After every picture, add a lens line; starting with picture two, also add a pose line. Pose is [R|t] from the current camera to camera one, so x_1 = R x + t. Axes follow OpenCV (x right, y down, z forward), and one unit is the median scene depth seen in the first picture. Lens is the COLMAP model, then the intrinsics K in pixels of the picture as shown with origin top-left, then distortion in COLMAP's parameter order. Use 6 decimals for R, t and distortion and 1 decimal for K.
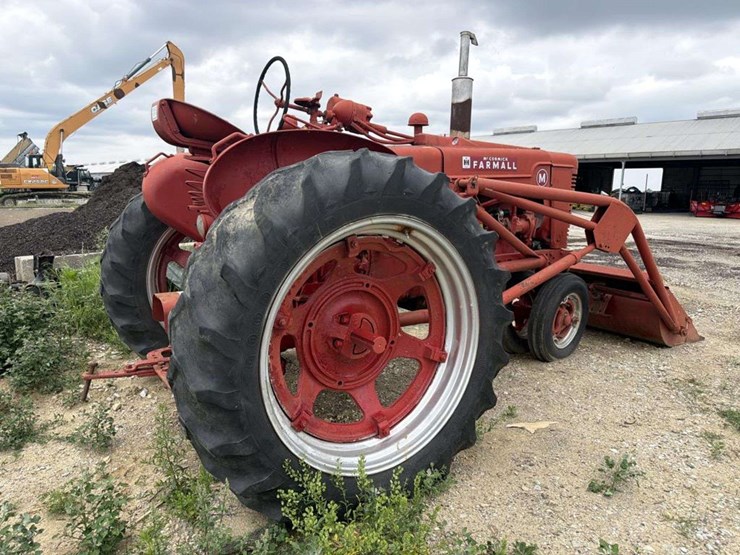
lens RADIAL K [[501.5, 0, 369.9], [0, 501.5, 263.4], [0, 0, 1]] dist [0.061940, 0.000425]
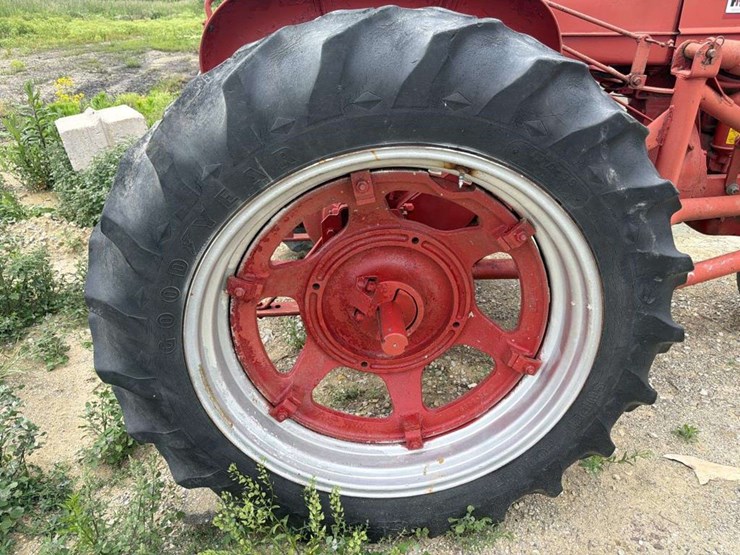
lens RADIAL K [[523.0, 0, 370.3], [0, 523.0, 275.8], [0, 0, 1]] dist [0.055510, -0.081625]
pose [[0.872488, 0.226205, -0.433124, 0.238030], [-0.073605, 0.937121, 0.341155, -0.132750], [0.483060, -0.265773, 0.834277, 0.409711]]
